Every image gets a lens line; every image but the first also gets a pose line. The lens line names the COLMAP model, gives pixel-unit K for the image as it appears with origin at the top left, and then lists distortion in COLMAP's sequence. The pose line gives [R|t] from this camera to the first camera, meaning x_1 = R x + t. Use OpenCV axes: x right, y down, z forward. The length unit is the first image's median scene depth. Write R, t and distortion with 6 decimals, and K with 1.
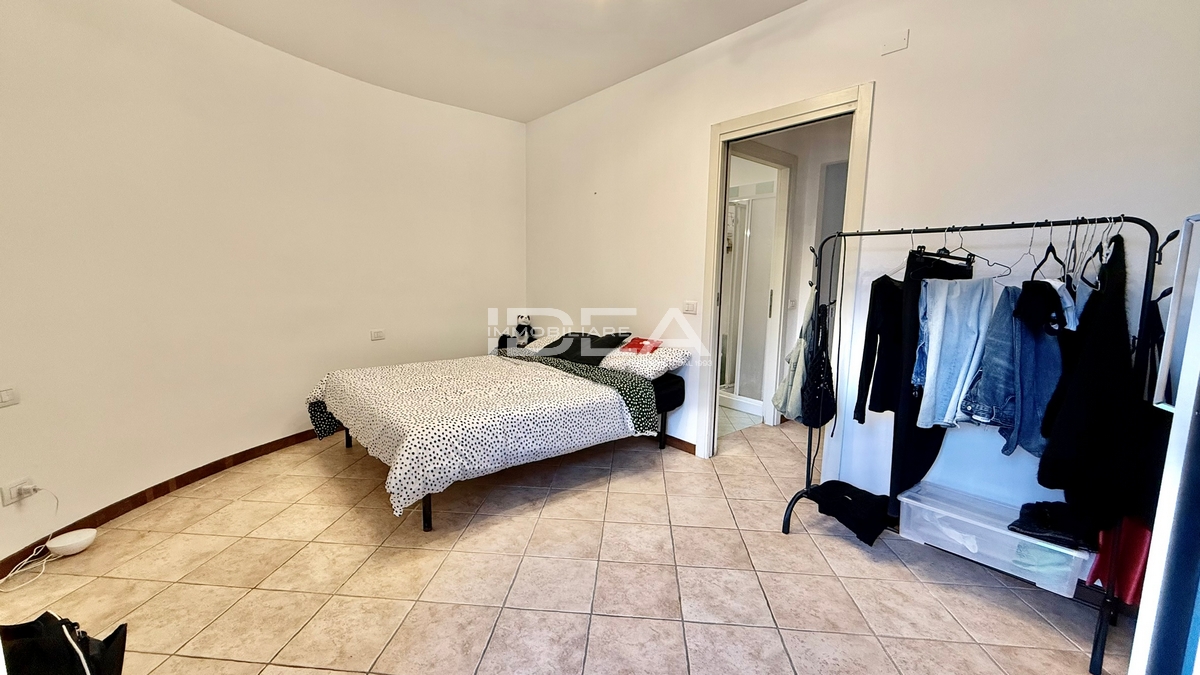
lens RADIAL K [[477.8, 0, 596.5], [0, 477.8, 339.0], [0, 0, 1]] dist [0.000050, -0.000002]
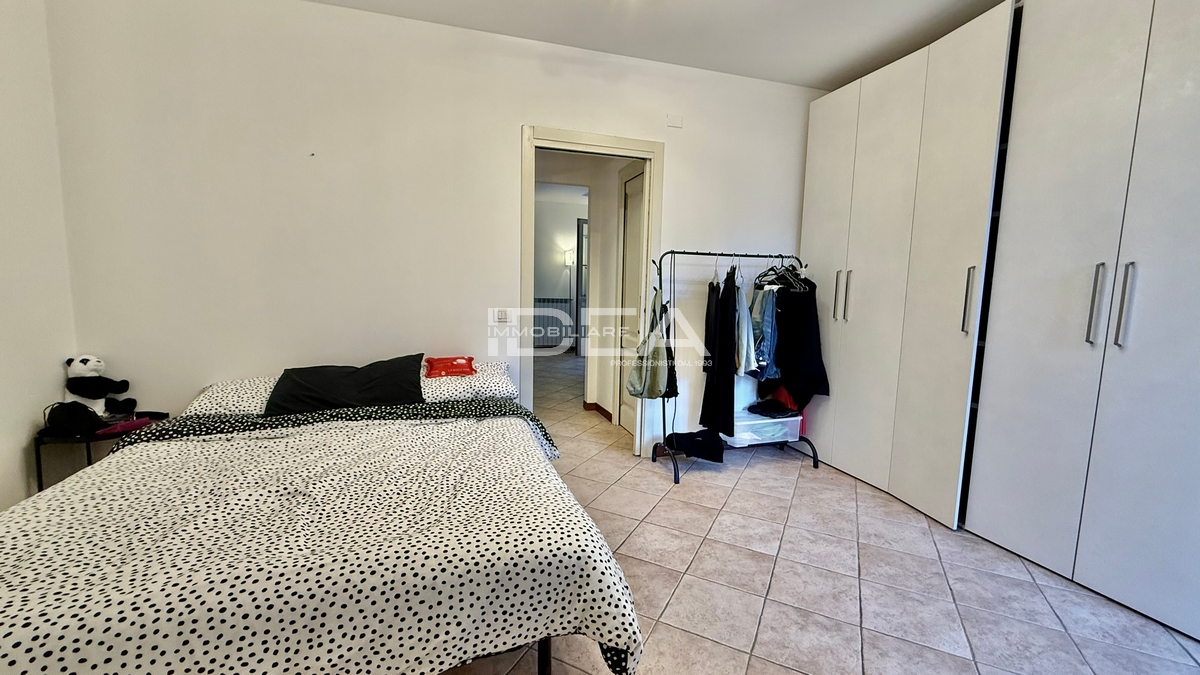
lens RADIAL K [[477.8, 0, 596.5], [0, 477.8, 339.0], [0, 0, 1]] dist [0.000050, -0.000002]
pose [[0.379574, -0.109450, 0.918665, -0.859854], [0.110006, 0.991272, 0.072648, -0.099026], [-0.918598, 0.073483, 0.388301, 0.706122]]
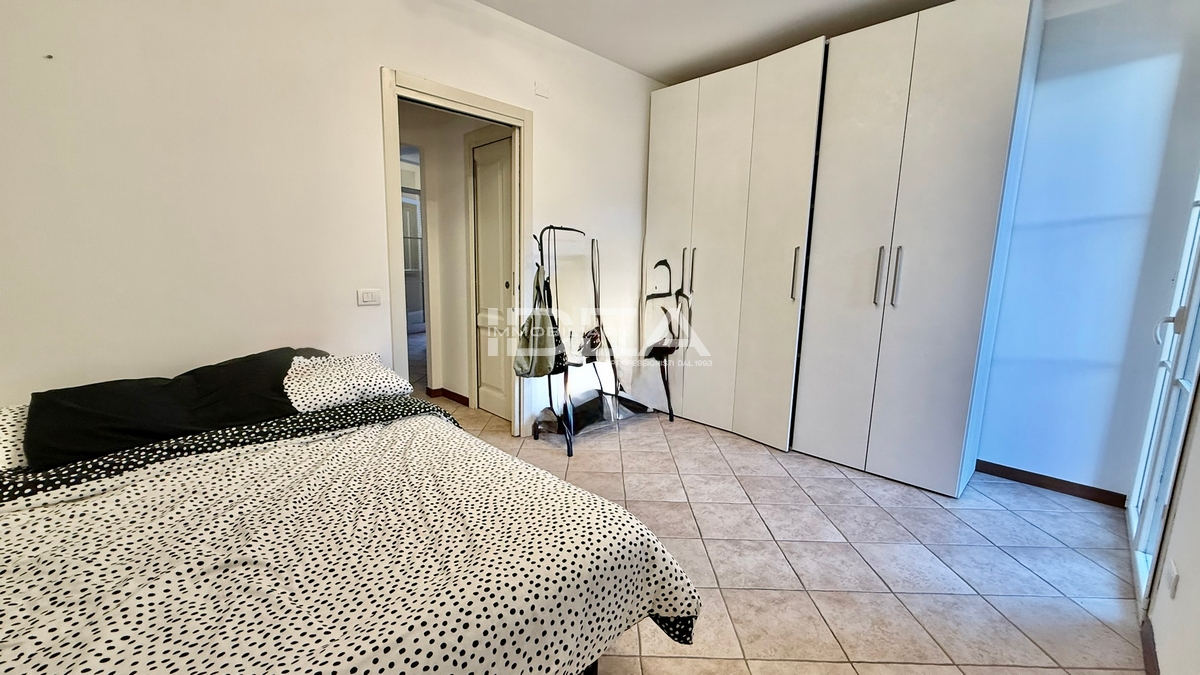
lens RADIAL K [[477.8, 0, 596.5], [0, 477.8, 339.0], [0, 0, 1]] dist [0.000050, -0.000002]
pose [[-0.080672, -0.172981, 0.981616, -0.880841], [0.112729, 0.976924, 0.181418, -0.144682], [-0.990346, 0.125292, -0.059310, 1.015094]]
